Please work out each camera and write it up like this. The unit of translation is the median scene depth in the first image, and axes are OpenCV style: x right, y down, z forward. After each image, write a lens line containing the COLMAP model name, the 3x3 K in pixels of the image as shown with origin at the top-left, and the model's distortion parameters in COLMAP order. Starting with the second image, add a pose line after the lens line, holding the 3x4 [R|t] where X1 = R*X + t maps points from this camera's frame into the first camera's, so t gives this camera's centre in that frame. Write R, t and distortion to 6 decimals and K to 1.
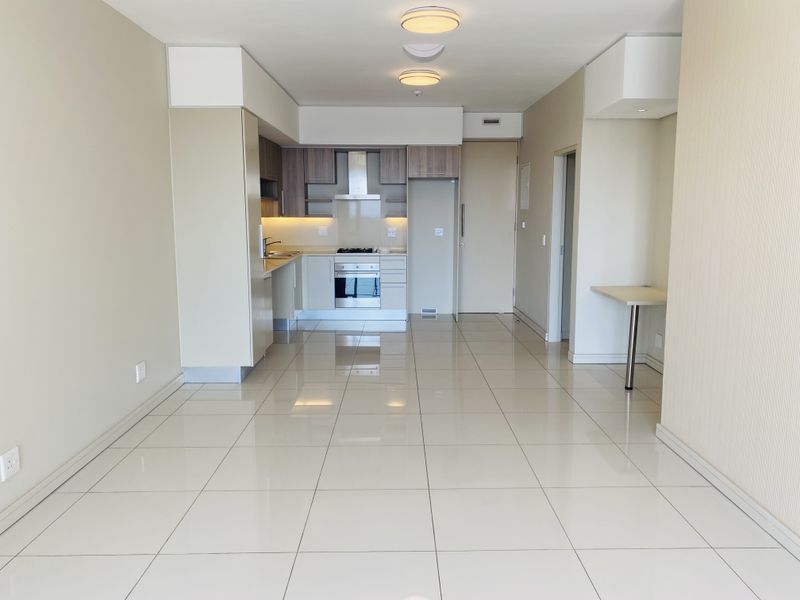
lens RADIAL K [[602.3, 0, 400.0], [0, 602.3, 300.0], [0, 0, 1]] dist [0.001029, 0.000168]
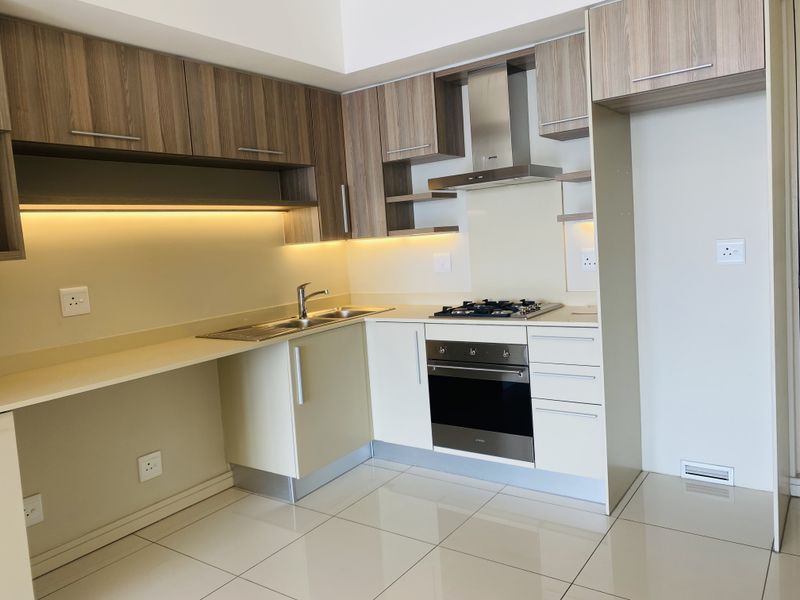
lens RADIAL K [[601.8, 0, 400.0], [0, 601.8, 300.0], [0, 0, 1]] dist [-0.006195, -0.002056]
pose [[0.804760, -0.002333, -0.593595, 0.123495], [-0.016002, 0.999544, -0.025624, -0.079047], [0.593384, 0.030120, 0.804356, 0.649509]]
